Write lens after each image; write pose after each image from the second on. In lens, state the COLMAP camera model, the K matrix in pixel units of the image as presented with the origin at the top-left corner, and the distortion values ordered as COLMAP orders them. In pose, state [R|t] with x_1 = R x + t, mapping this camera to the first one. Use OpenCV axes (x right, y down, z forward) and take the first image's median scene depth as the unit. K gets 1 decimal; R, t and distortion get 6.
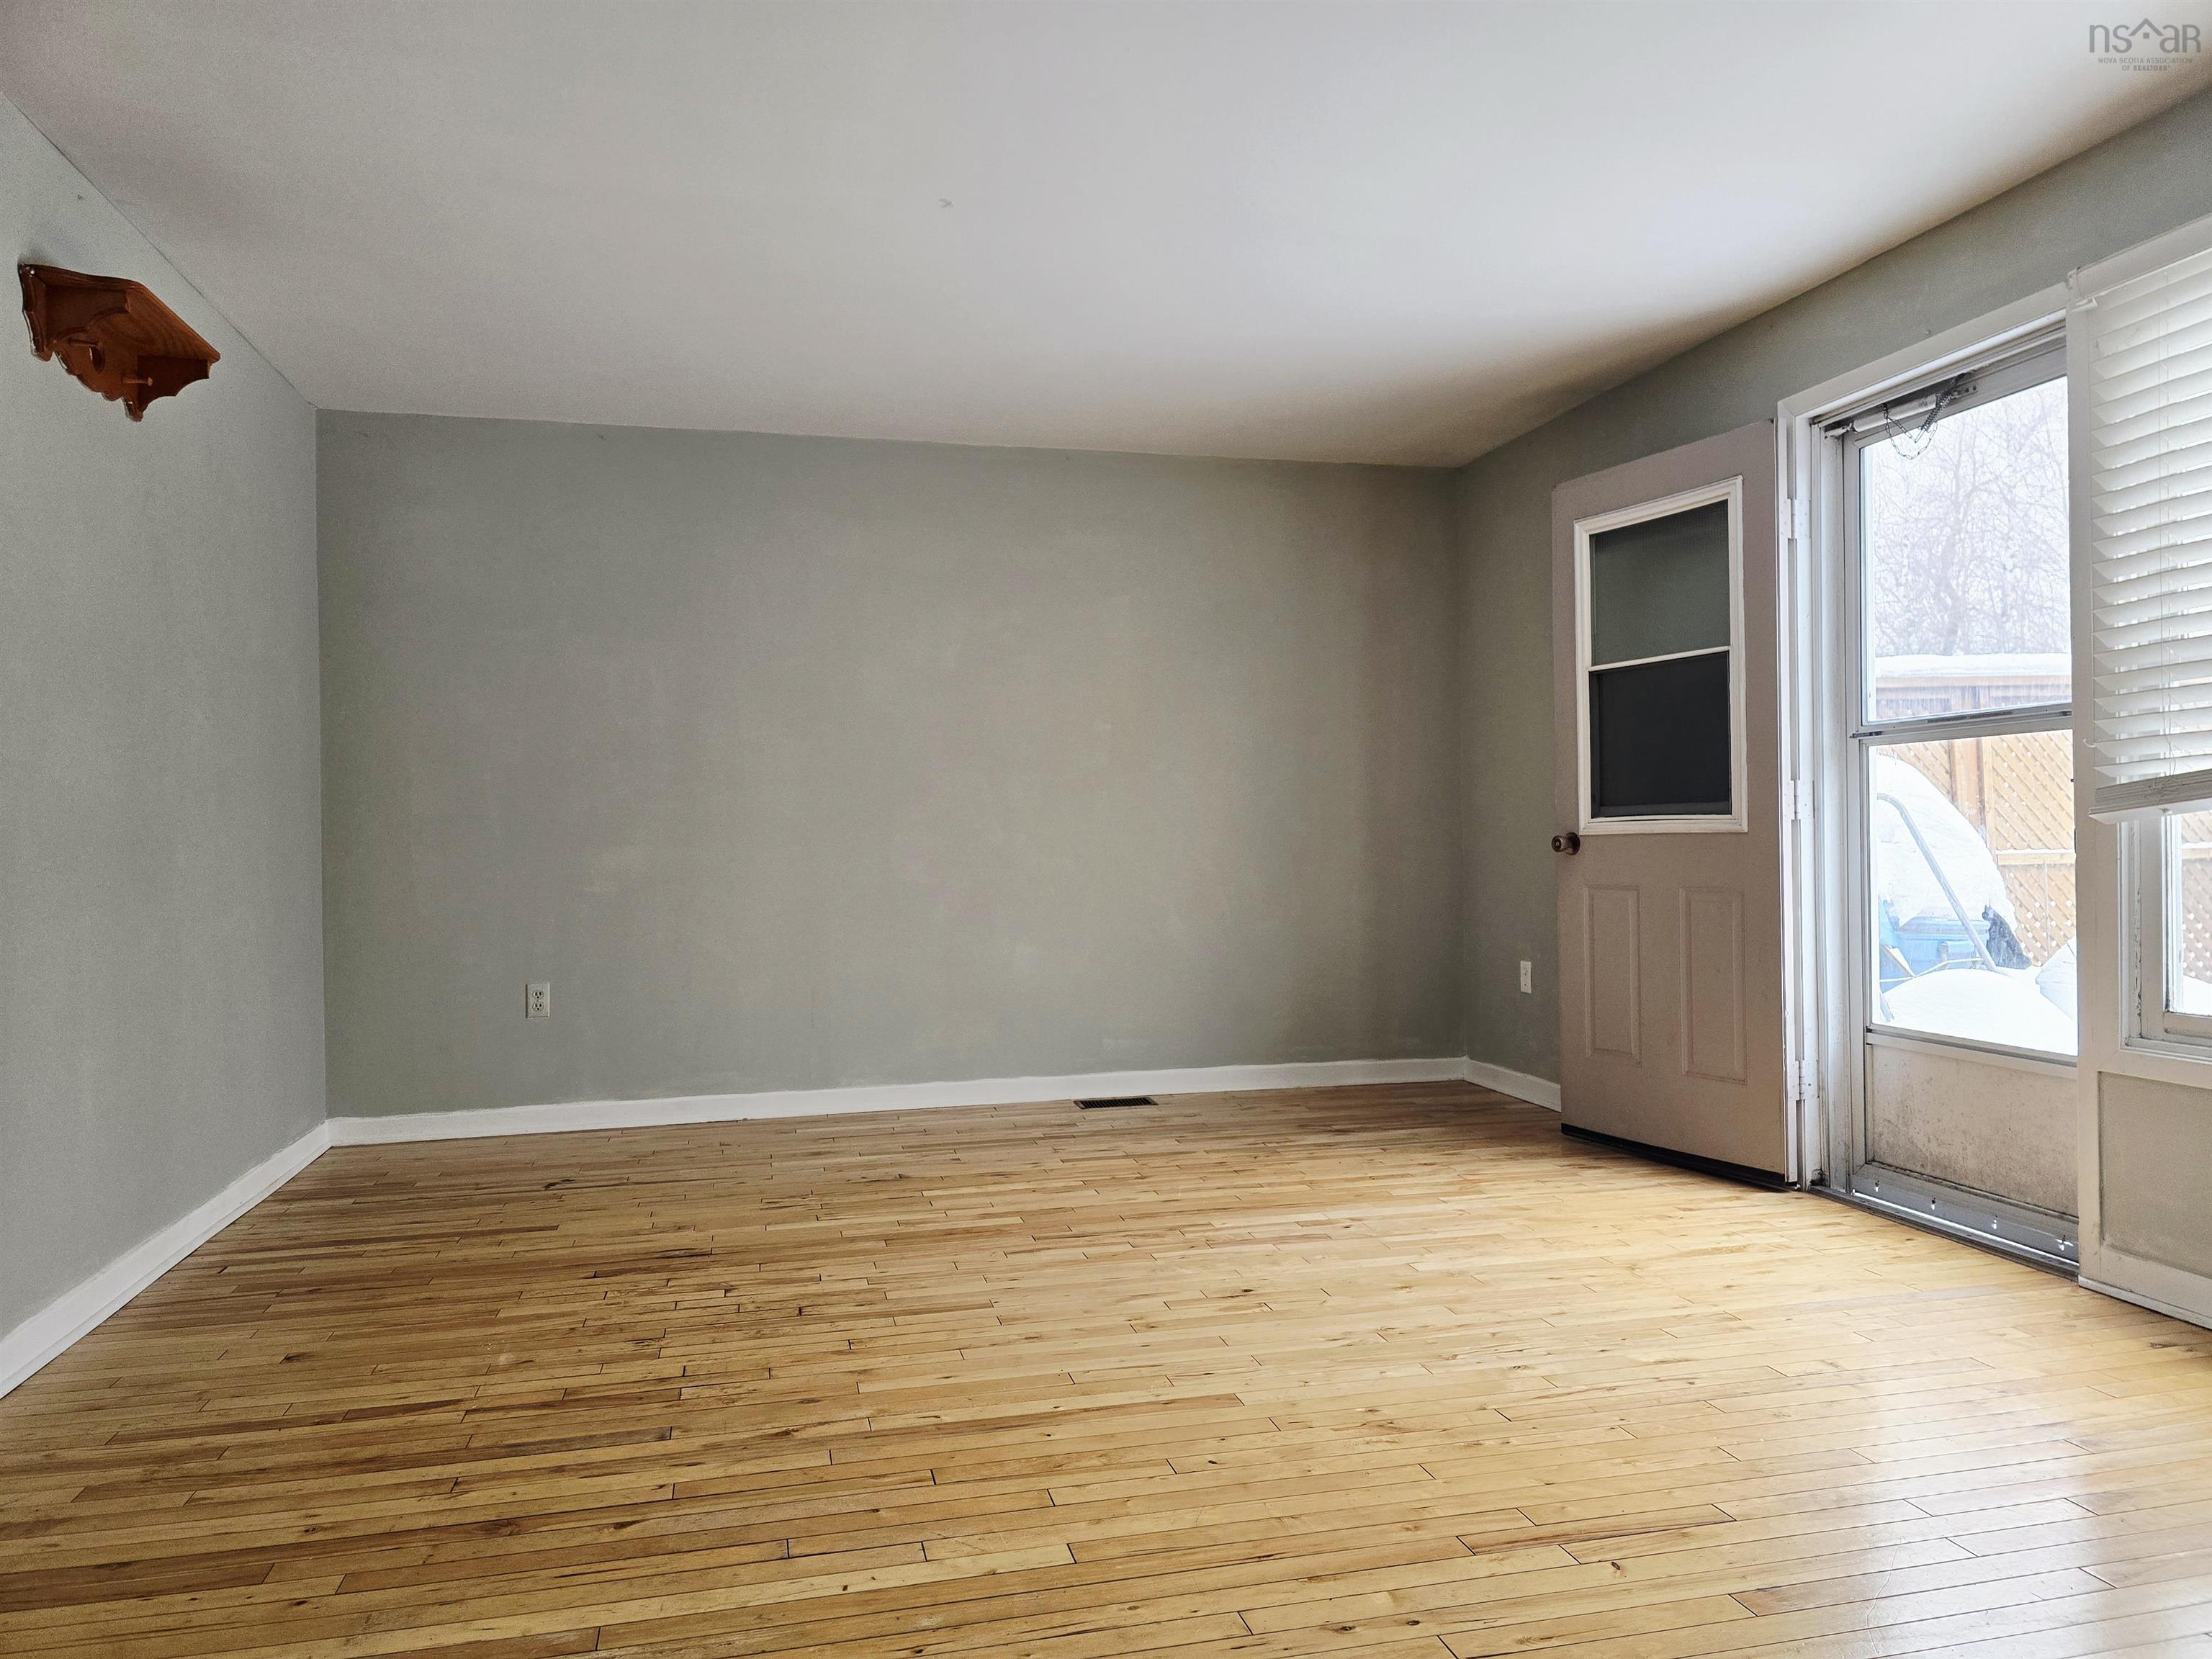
lens RADIAL K [[1496.3, 0, 1094.6], [0, 1496.3, 834.8], [0, 0, 1]] dist [0.042514, -0.026512]
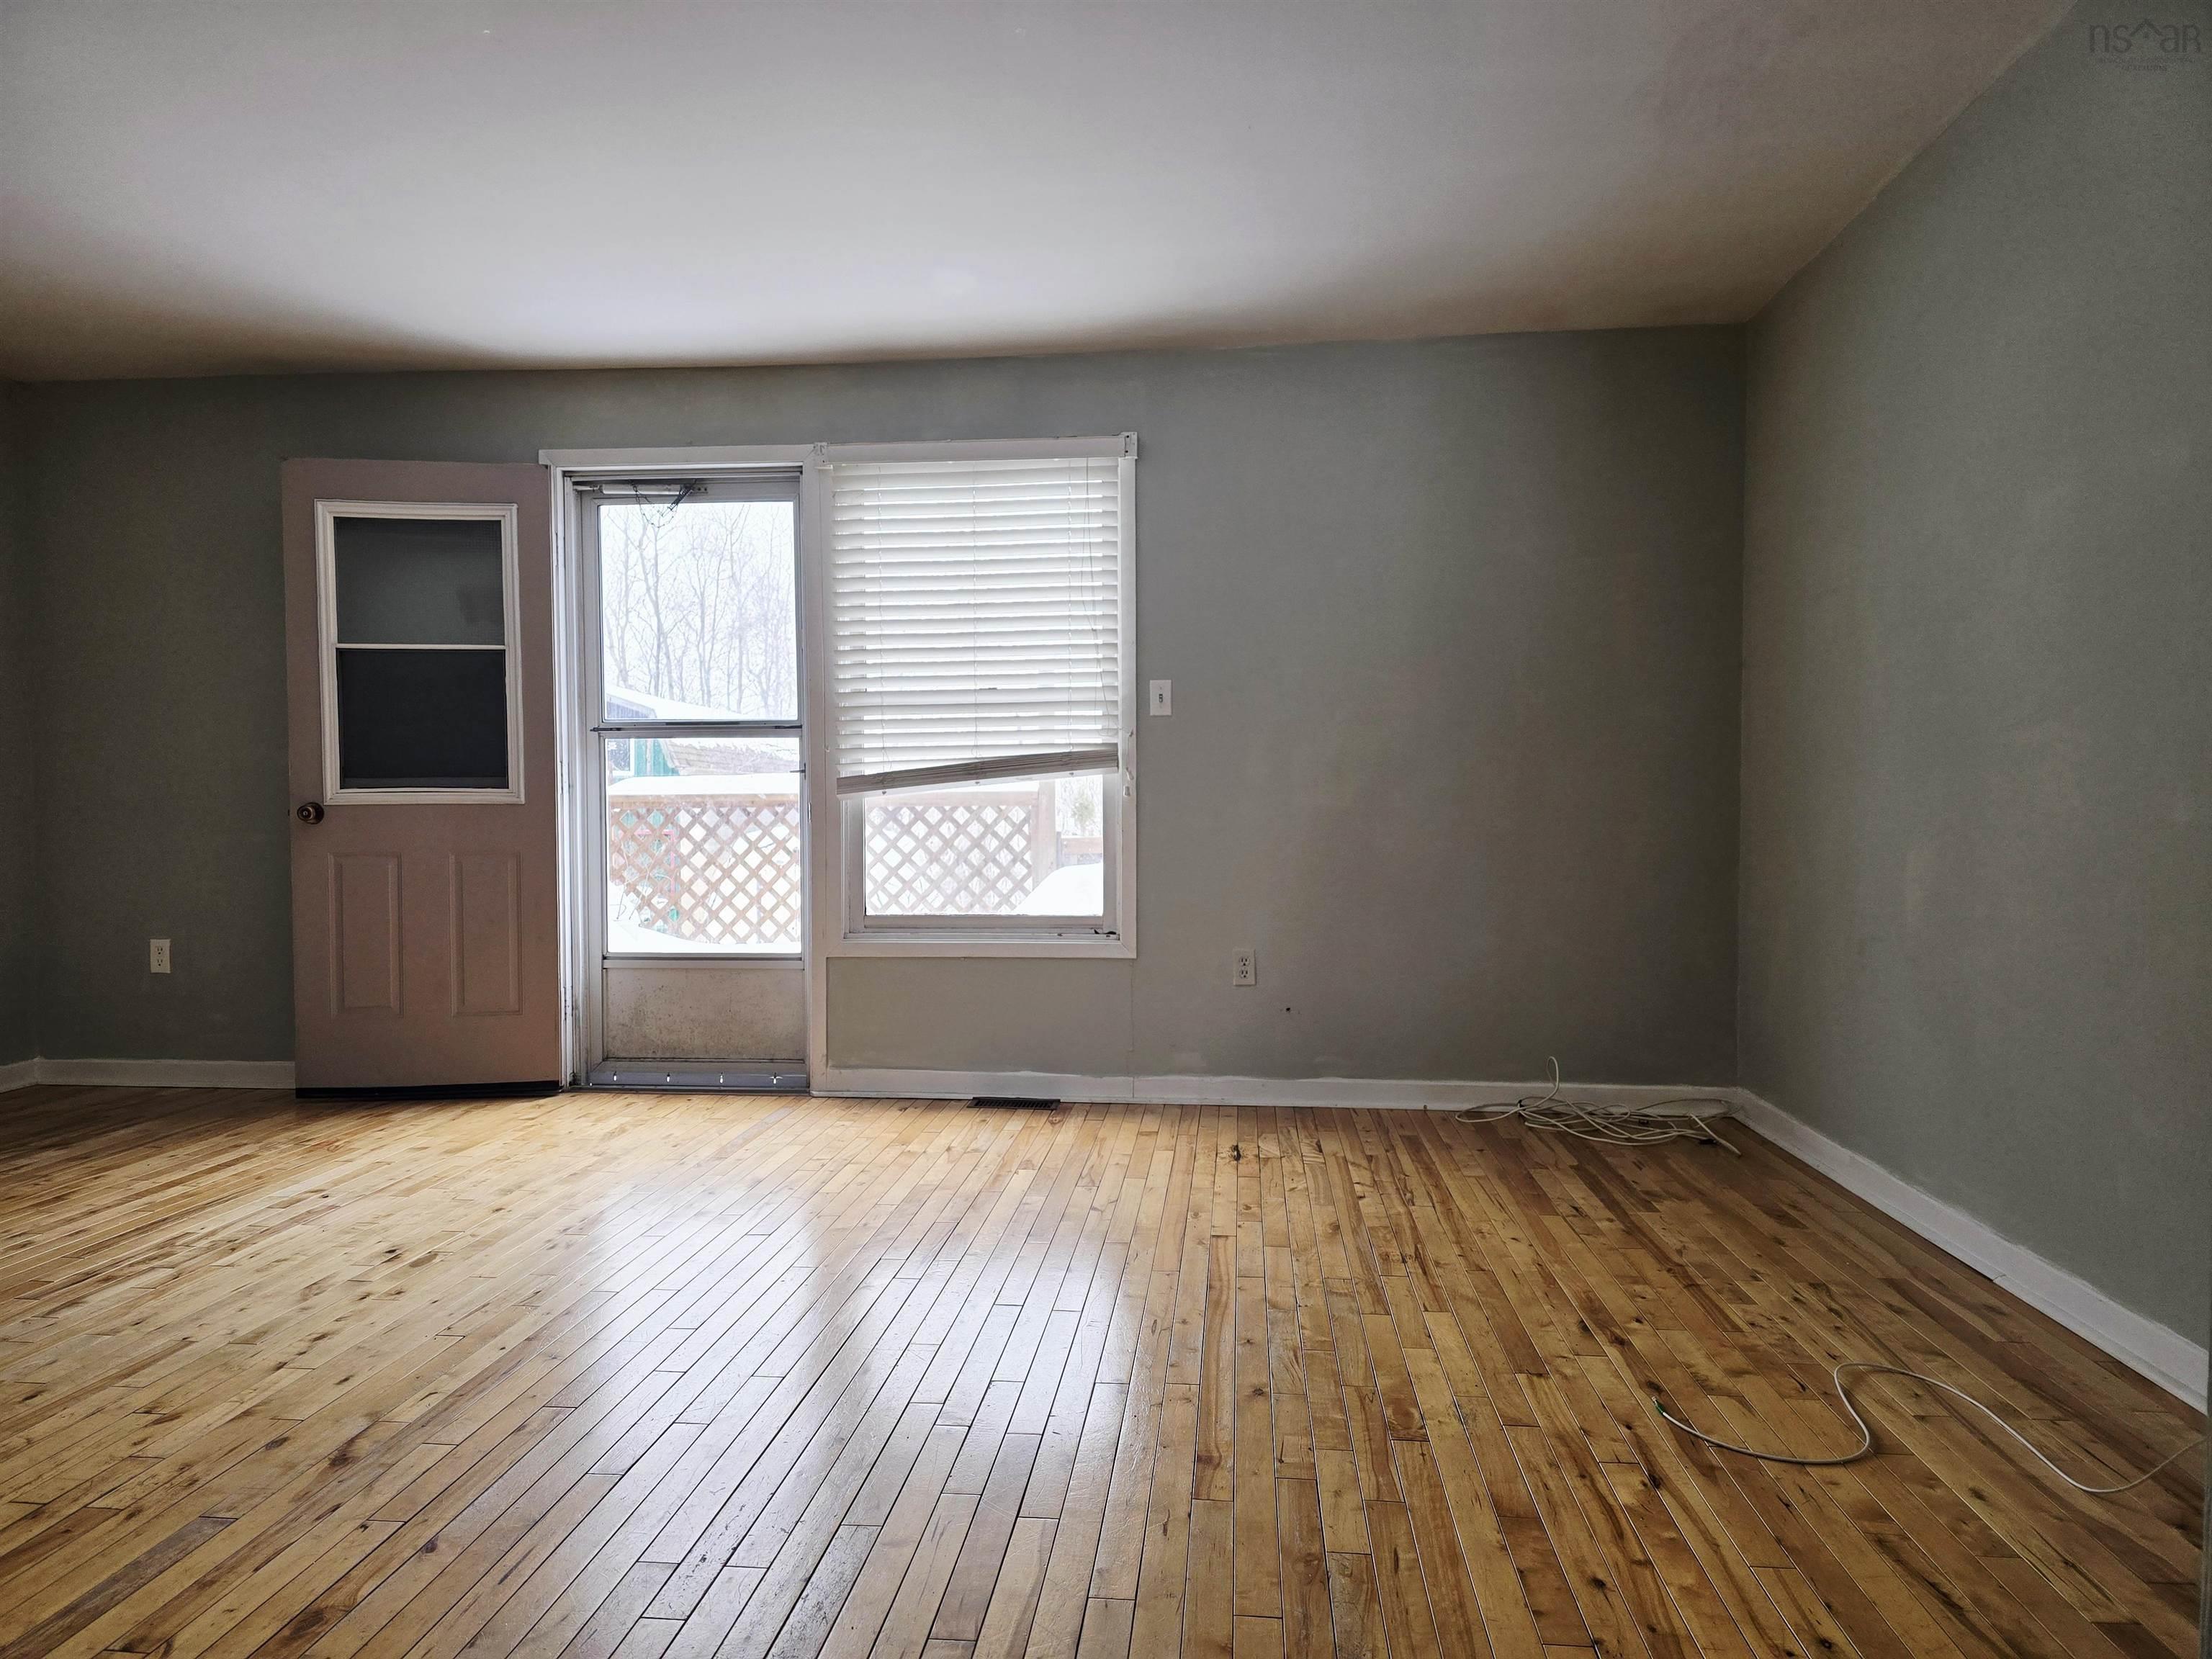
lens RADIAL K [[1496.3, 0, 1113.6], [0, 1496.3, 830.2], [0, 0, 1]] dist [0.042514, -0.026512]
pose [[0.325850, -0.005955, 0.945403, -0.674749], [-0.002442, 0.999972, 0.007140, 0.012020], [-0.945418, -0.004635, 0.325826, 0.205263]]
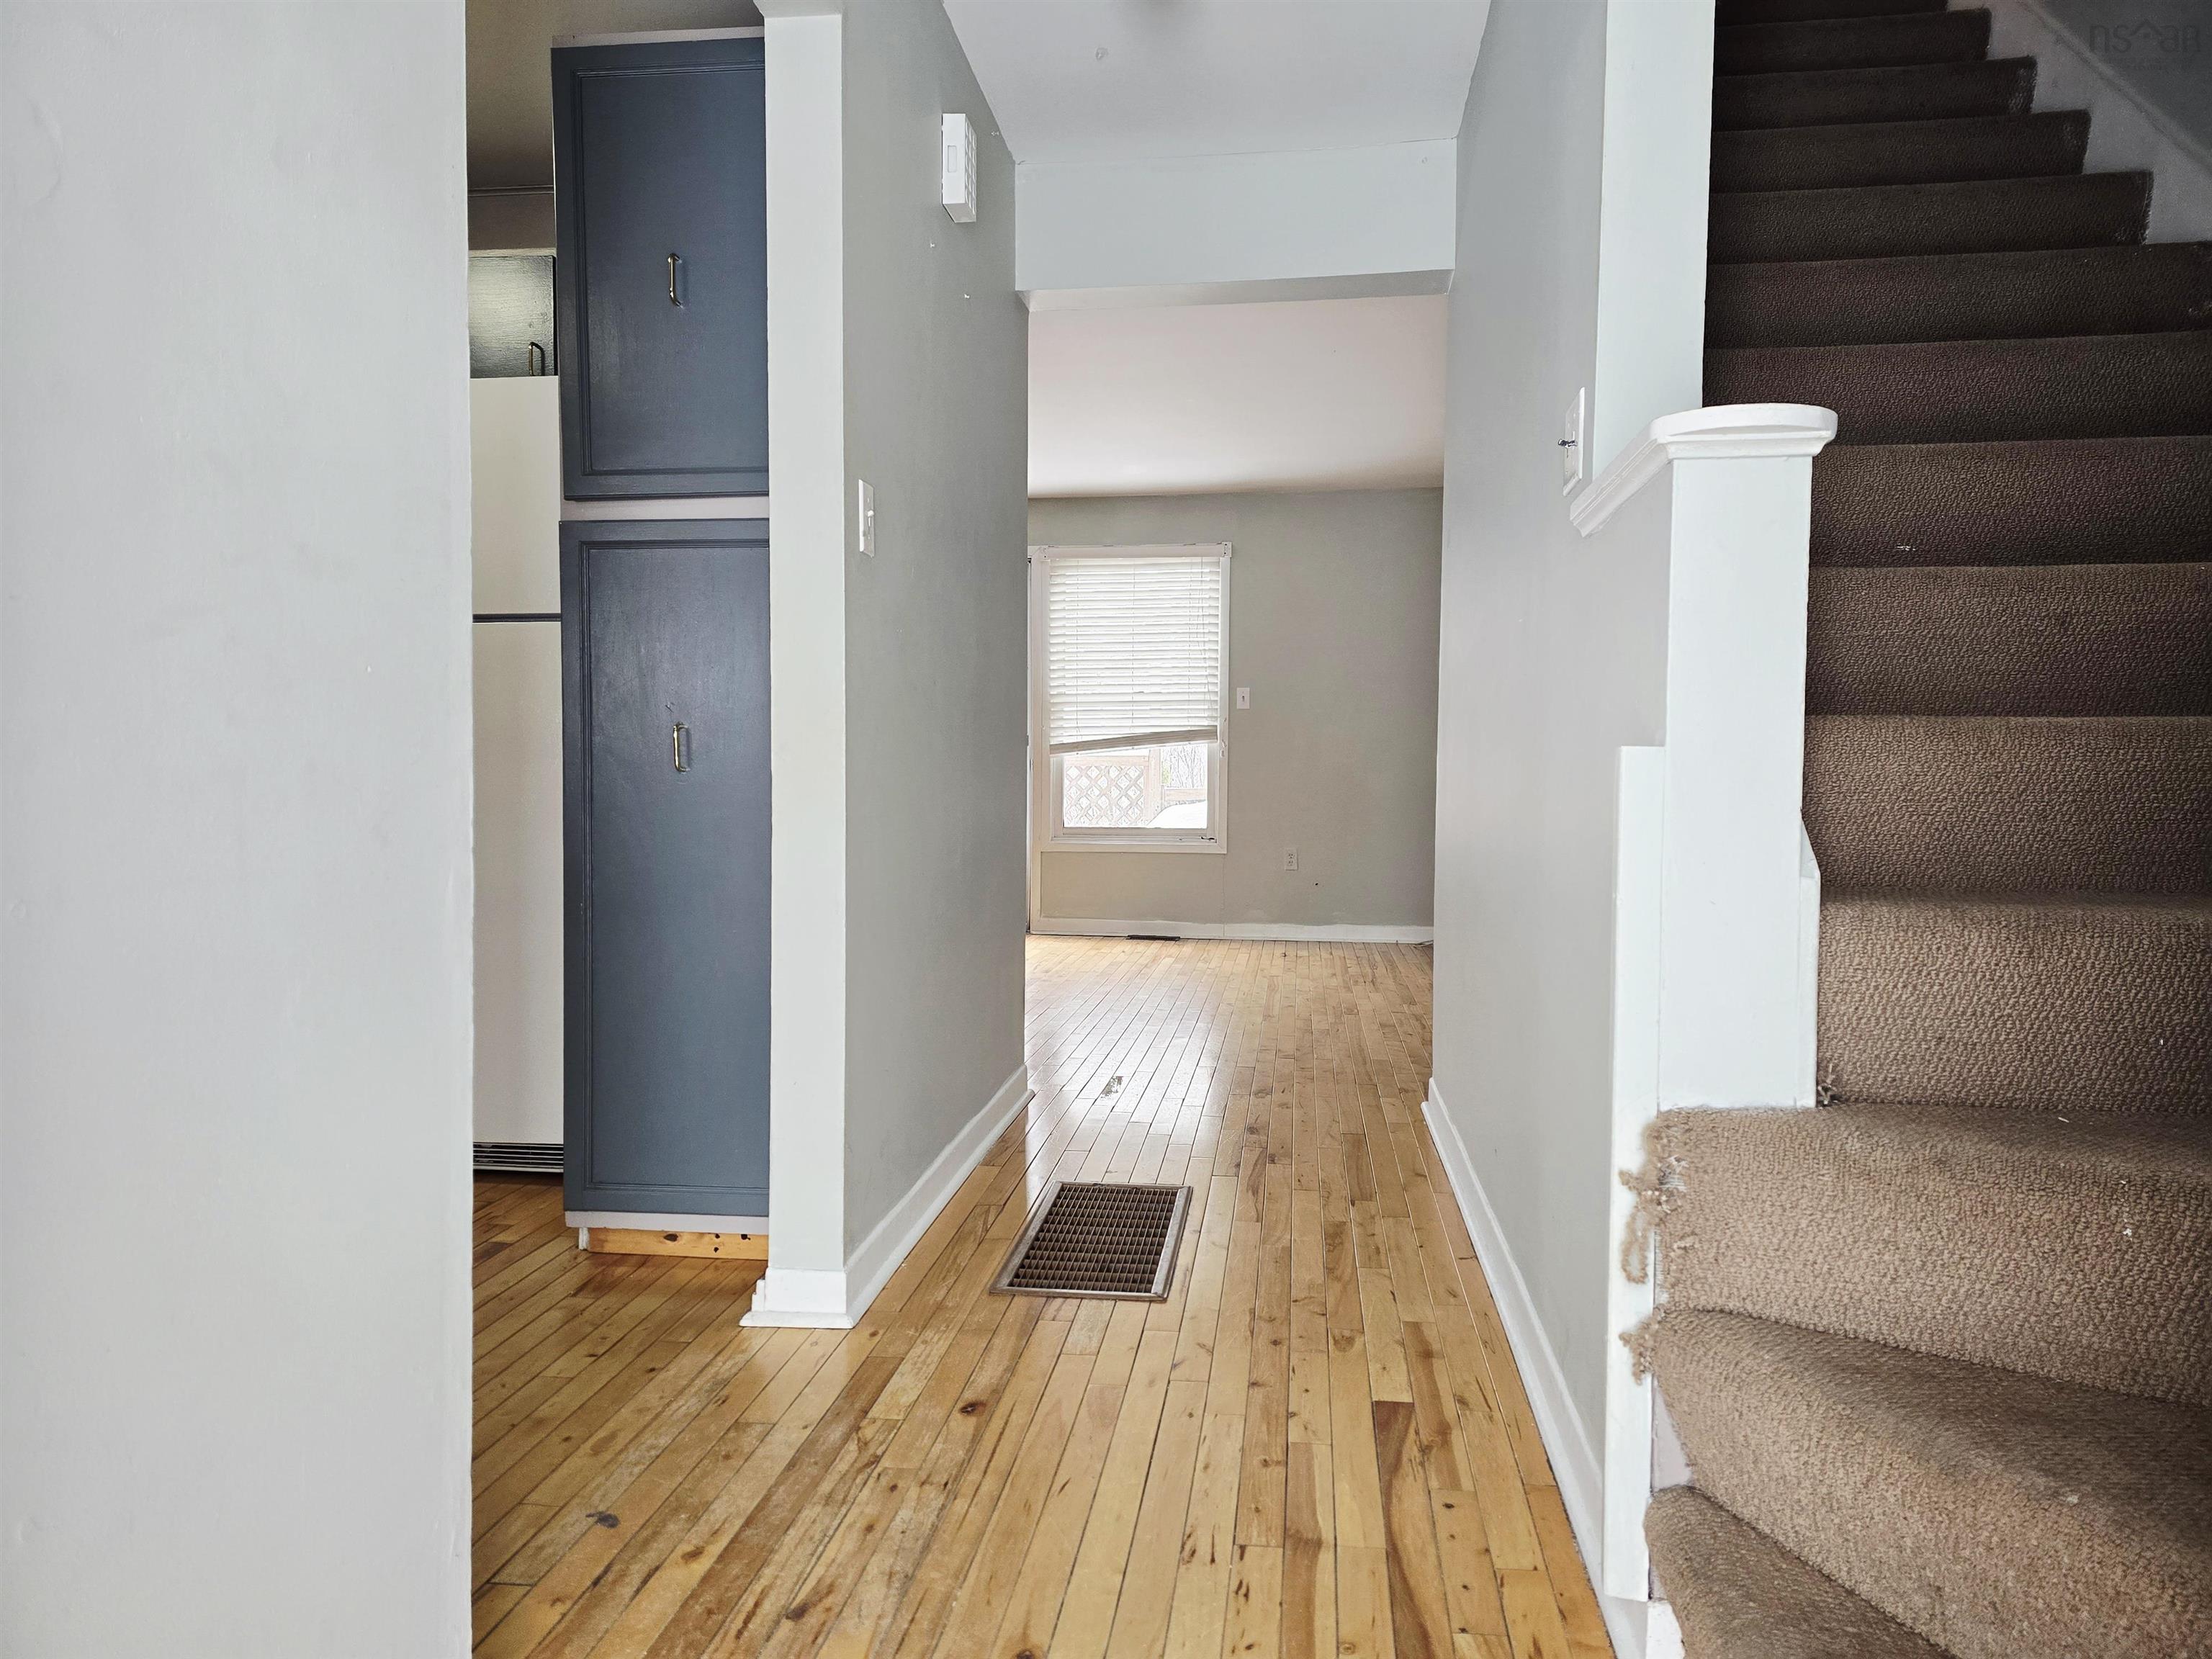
lens RADIAL K [[1496.3, 0, 1093.0], [0, 1496.3, 836.3], [0, 0, 1]] dist [0.042514, -0.026512]
pose [[0.375062, -0.024023, 0.926688, -1.646566], [-0.011914, 0.999457, 0.030732, 0.046623], [-0.926923, -0.022567, 0.374572, -0.056920]]
